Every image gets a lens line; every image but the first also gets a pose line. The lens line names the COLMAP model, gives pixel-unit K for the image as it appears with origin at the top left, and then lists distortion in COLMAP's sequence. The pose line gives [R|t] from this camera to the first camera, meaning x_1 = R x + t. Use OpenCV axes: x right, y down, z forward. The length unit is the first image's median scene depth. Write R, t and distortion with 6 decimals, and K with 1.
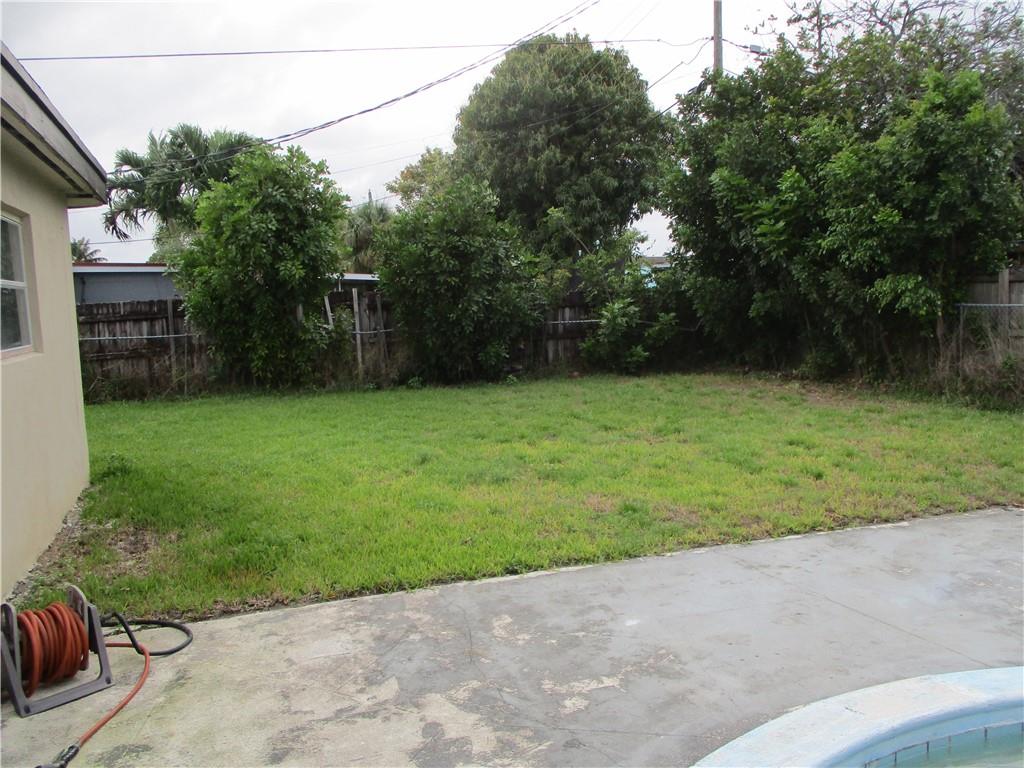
lens RADIAL K [[881.1, 0, 512.0], [0, 881.1, 384.0], [0, 0, 1]] dist [-0.048680, 0.000857]
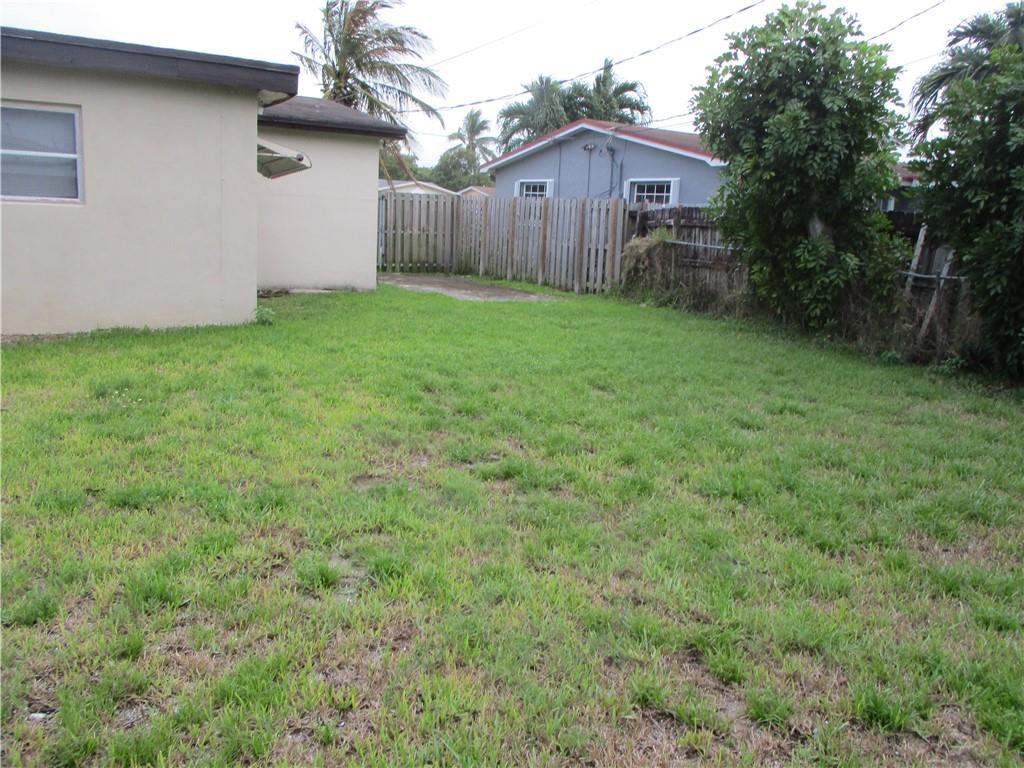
lens RADIAL K [[881.1, 0, 512.0], [0, 881.1, 384.0], [0, 0, 1]] dist [-0.048680, 0.000857]
pose [[0.200472, 0.231891, -0.951860, 0.445274], [-0.161620, 0.966100, 0.201321, -0.065925], [0.966276, 0.113480, 0.231154, 0.599469]]
